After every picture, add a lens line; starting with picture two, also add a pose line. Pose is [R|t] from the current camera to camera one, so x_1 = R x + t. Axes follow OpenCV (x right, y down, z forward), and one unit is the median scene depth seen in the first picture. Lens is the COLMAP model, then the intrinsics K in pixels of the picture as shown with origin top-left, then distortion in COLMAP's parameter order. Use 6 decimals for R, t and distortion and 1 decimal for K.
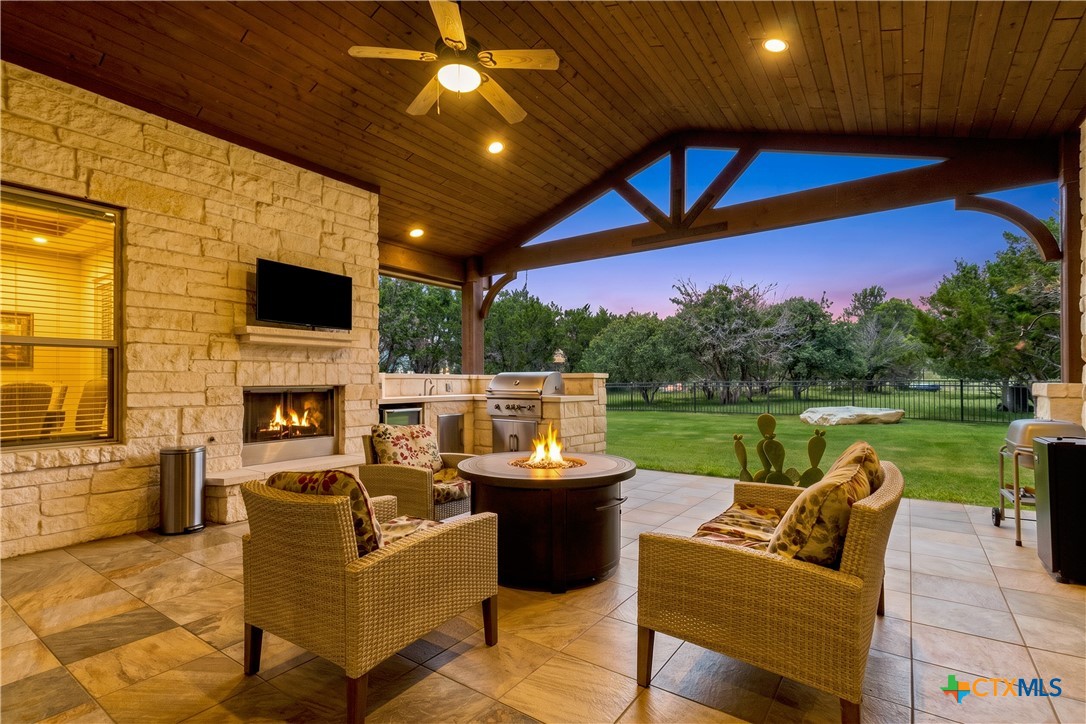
lens RADIAL K [[489.7, 0, 546.0], [0, 489.7, 376.3], [0, 0, 1]] dist [0.011721, -0.000264]
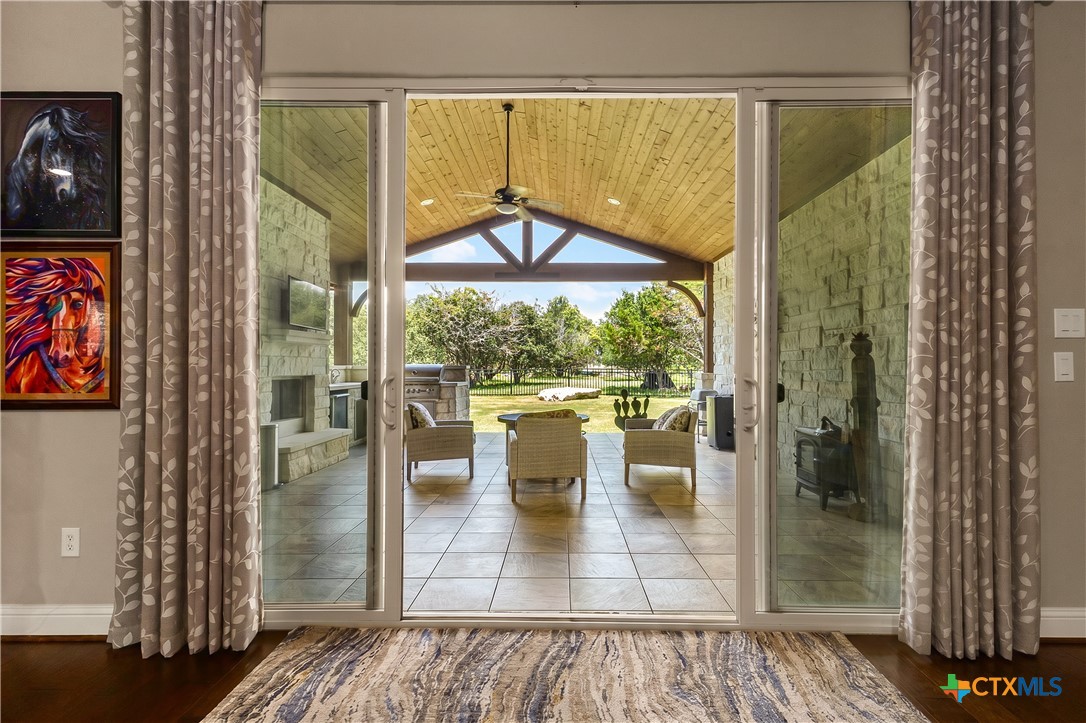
lens RADIAL K [[507.7, 0, 543.0], [0, 507.7, 361.5], [0, 0, 1]] dist [0.018161, 0.000264]
pose [[0.826167, 0.012875, 0.563279, -0.529266], [-0.012663, 0.999911, -0.004283, -0.014636], [-0.563284, -0.003594, 0.826256, -0.300461]]
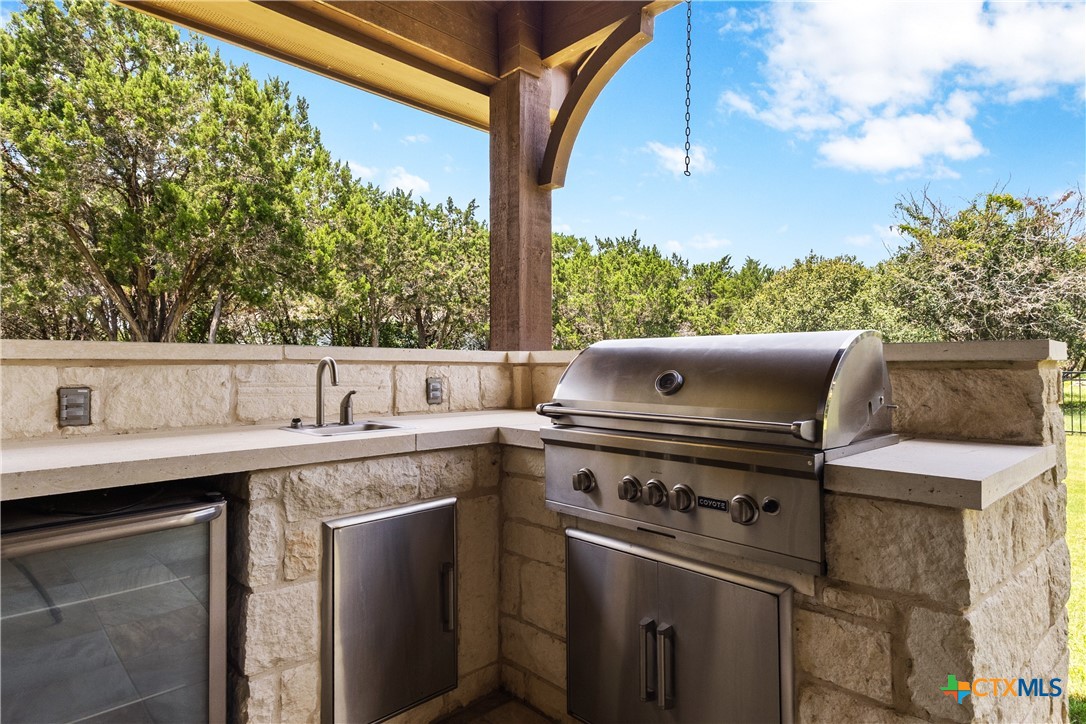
lens RADIAL K [[596.2, 0, 543.0], [0, 596.2, 362.0], [0, 0, 1]] dist [0.001200, 0.000723]
pose [[0.982484, 0.004667, -0.186286, -0.066717], [-0.004176, 0.999987, 0.003030, 0.003157], [0.186298, -0.002199, 0.982491, 0.714108]]
